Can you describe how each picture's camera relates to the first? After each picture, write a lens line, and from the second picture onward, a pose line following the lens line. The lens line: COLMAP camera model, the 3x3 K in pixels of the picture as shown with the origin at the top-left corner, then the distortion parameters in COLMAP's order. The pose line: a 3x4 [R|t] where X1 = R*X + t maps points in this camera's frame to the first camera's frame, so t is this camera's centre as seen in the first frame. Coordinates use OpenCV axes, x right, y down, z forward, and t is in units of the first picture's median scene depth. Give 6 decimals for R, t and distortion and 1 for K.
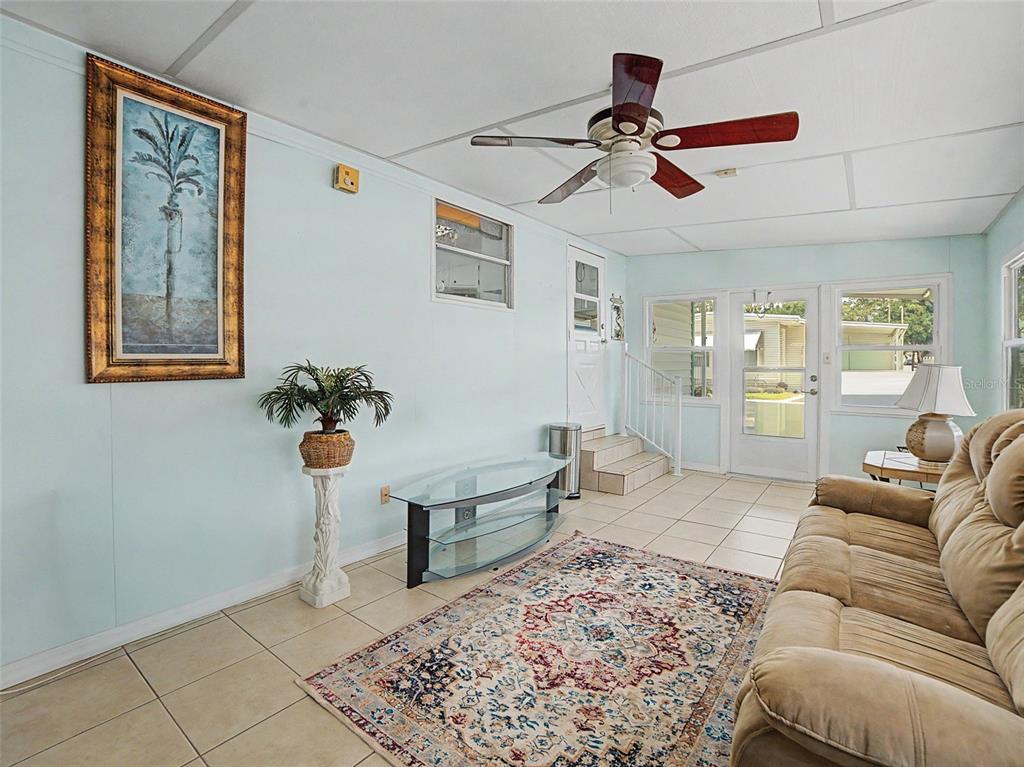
lens RADIAL K [[481.7, 0, 511.2], [0, 481.7, 374.9], [0, 0, 1]] dist [-0.090177, 0.029042]
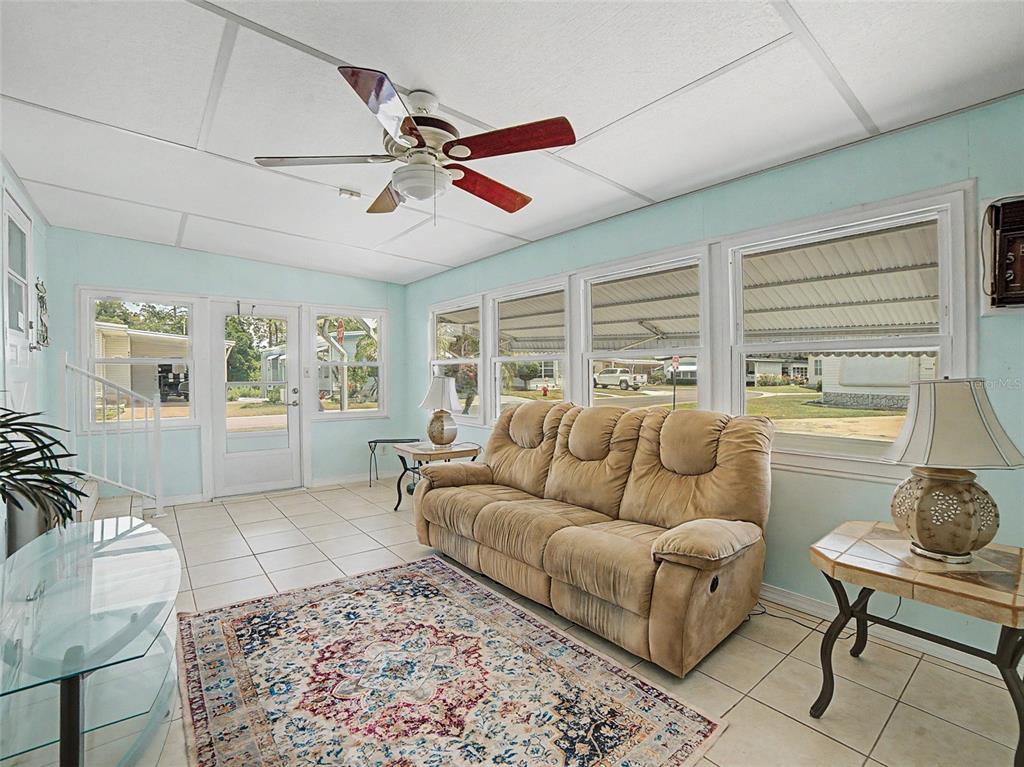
lens RADIAL K [[481.7, 0, 511.2], [0, 481.7, 374.9], [0, 0, 1]] dist [-0.090177, 0.029042]
pose [[0.237324, 0.000611, 0.971430, -0.555265], [0.029020, 0.999549, -0.007719, -0.012488], [-0.970997, 0.030023, 0.237199, 0.472692]]
